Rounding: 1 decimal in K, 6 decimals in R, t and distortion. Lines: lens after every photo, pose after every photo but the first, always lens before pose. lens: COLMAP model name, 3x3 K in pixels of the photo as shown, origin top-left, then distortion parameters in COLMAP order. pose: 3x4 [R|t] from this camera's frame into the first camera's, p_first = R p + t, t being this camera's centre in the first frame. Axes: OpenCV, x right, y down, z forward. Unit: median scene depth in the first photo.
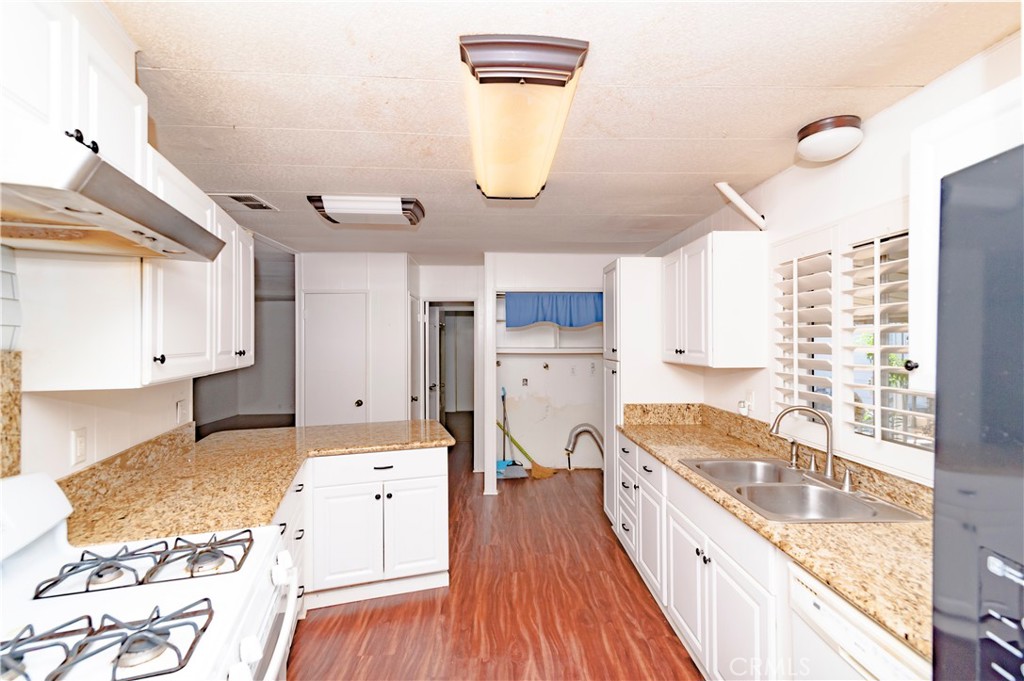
lens RADIAL K [[463.6, 0, 514.2], [0, 463.6, 343.3], [0, 0, 1]] dist [0.011430, -0.002417]
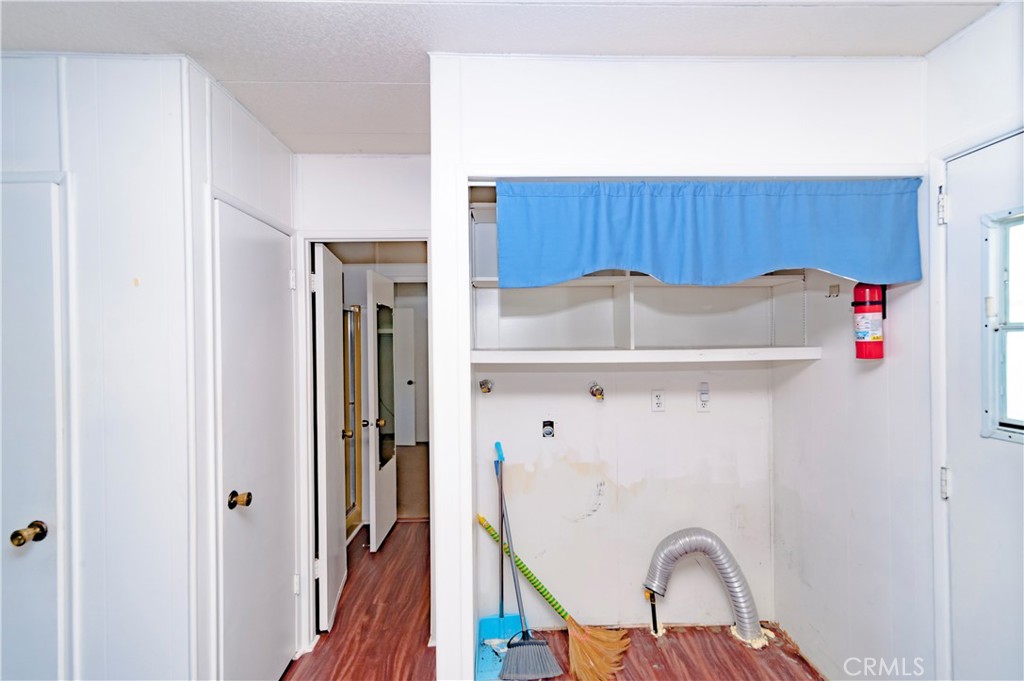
lens RADIAL K [[463.6, 0, 513.5], [0, 463.6, 343.8], [0, 0, 1]] dist [0.011430, -0.002417]
pose [[0.999936, -0.011276, -0.000999, -0.007093], [0.011273, 0.999932, -0.002856, 0.006199], [0.001031, 0.002845, 0.999995, 0.574911]]
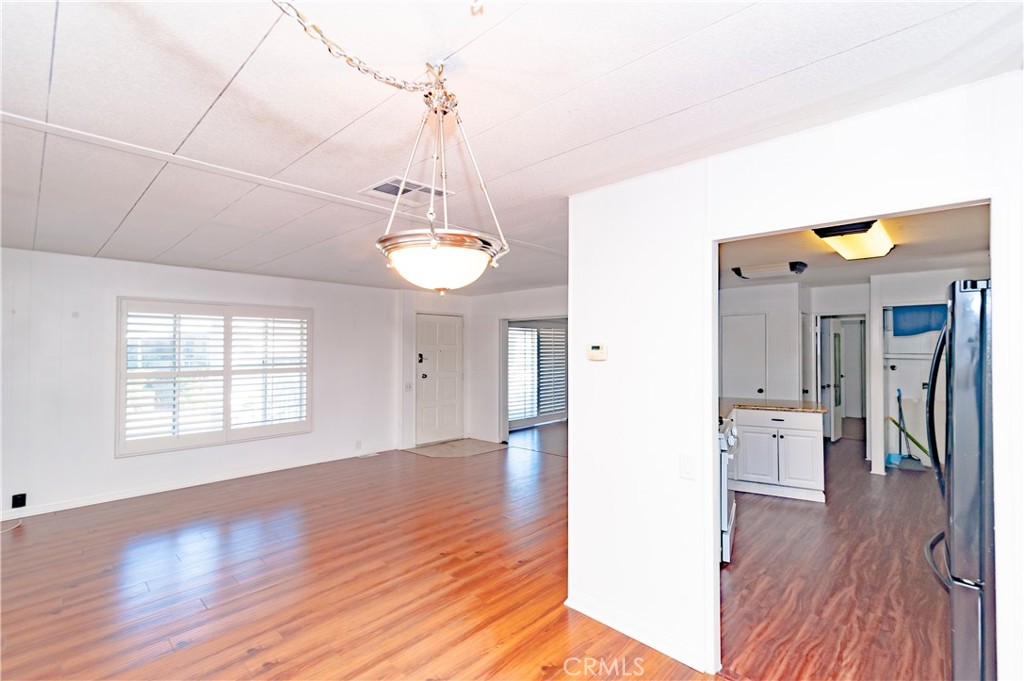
lens RADIAL K [[463.6, 0, 512.1], [0, 463.6, 346.2], [0, 0, 1]] dist [0.011430, -0.002417]
pose [[0.695146, -0.002894, -0.718863, 0.139333], [-0.003197, 0.999970, -0.007117, 0.003211], [0.718862, 0.007245, 0.695115, -0.462296]]
